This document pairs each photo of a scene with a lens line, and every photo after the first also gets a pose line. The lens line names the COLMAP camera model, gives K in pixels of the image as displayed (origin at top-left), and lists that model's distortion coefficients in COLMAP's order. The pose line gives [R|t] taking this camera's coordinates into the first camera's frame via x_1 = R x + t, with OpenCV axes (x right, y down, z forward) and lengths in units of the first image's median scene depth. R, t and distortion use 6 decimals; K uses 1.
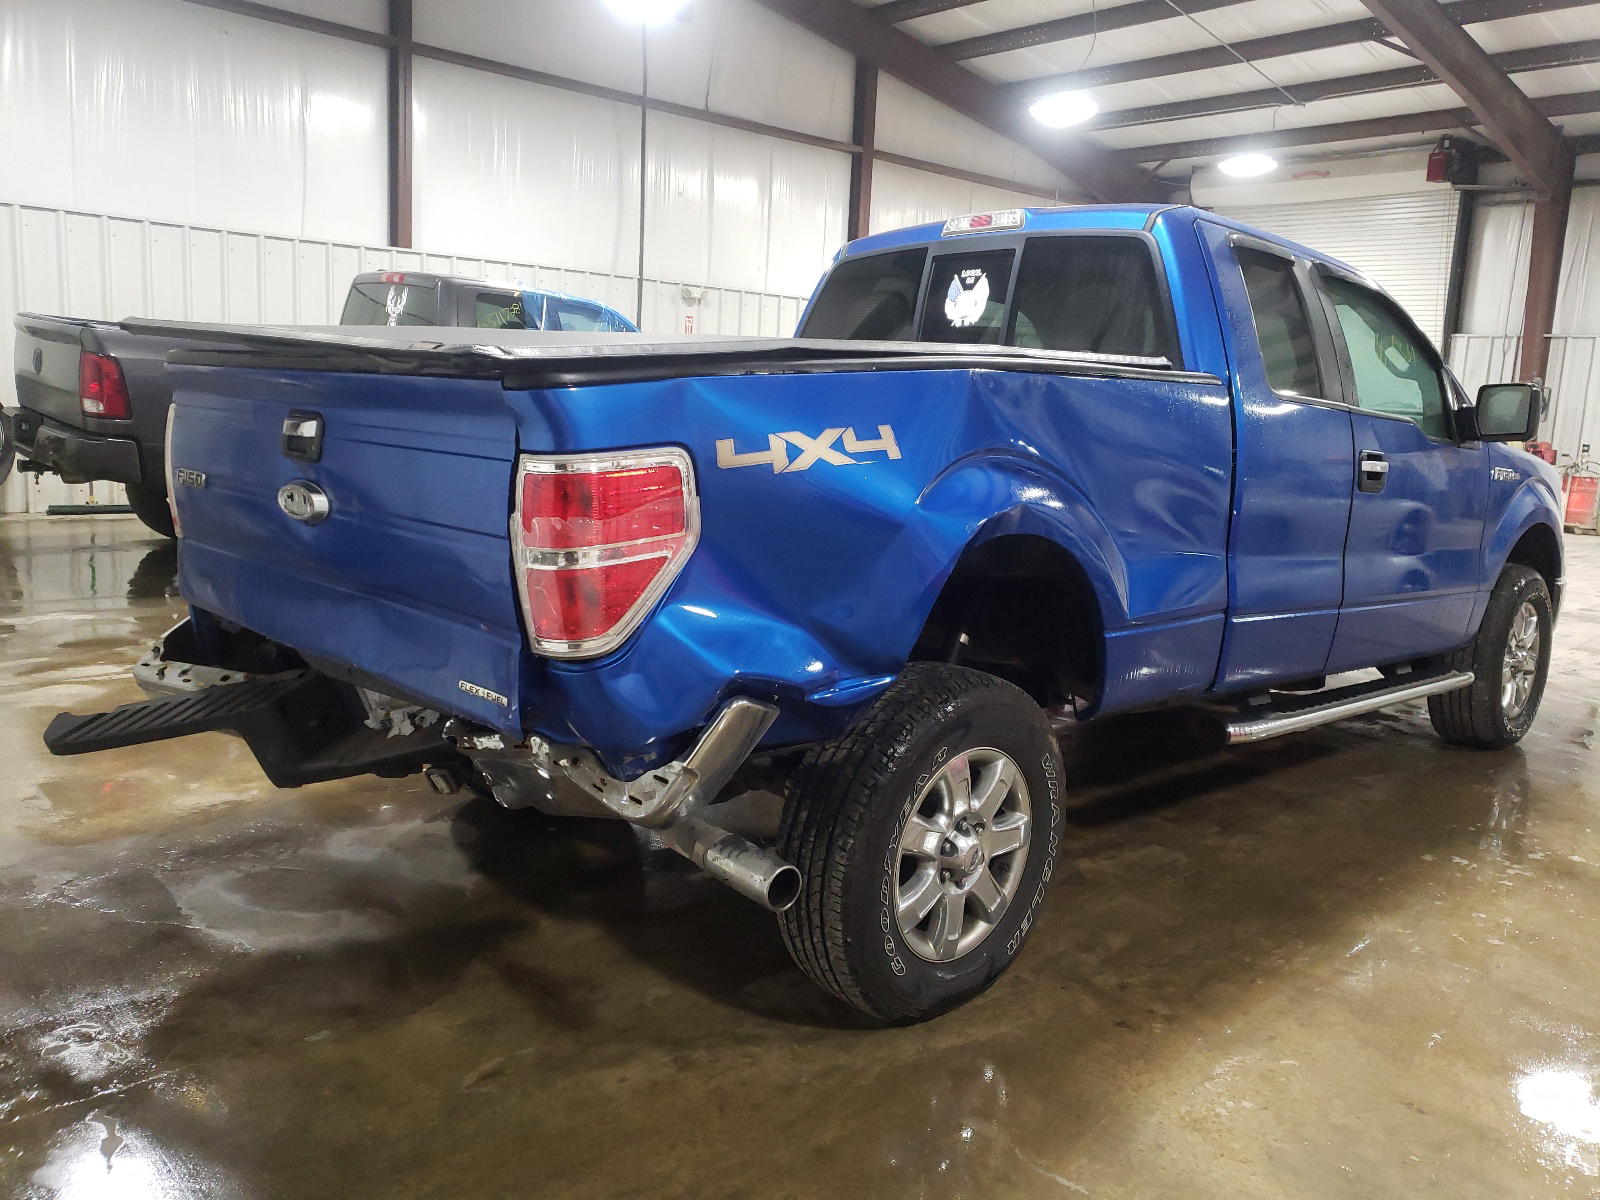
lens RADIAL K [[1311.1, 0, 801.8], [0, 1311.1, 581.8], [0, 0, 1]] dist [0.105773, -0.117281]
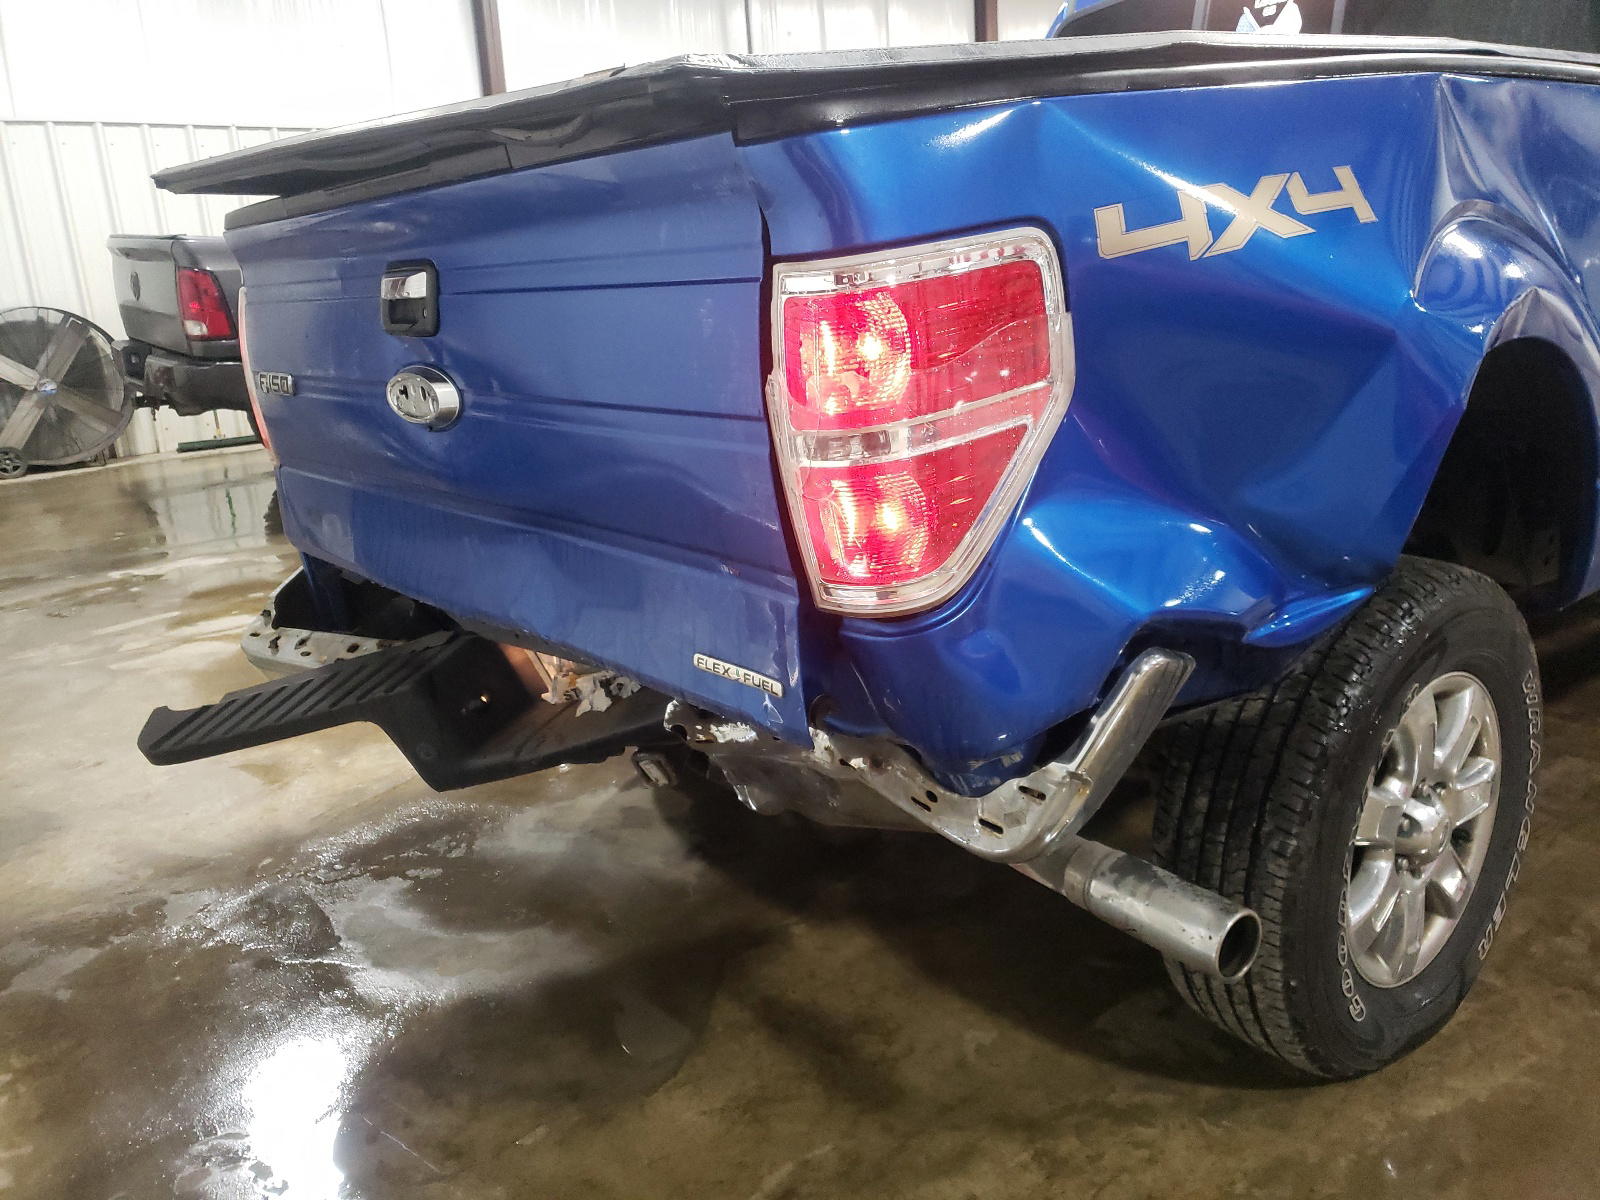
lens RADIAL K [[1243.9, 0, 800.0], [0, 1243.9, 600.0], [0, 0, 1]] dist [0.176690, -0.364385]
pose [[0.992573, -0.079898, -0.091731, -0.131078], [0.089608, 0.990198, 0.107141, -0.009200], [0.082272, -0.114565, 0.990003, 0.359656]]
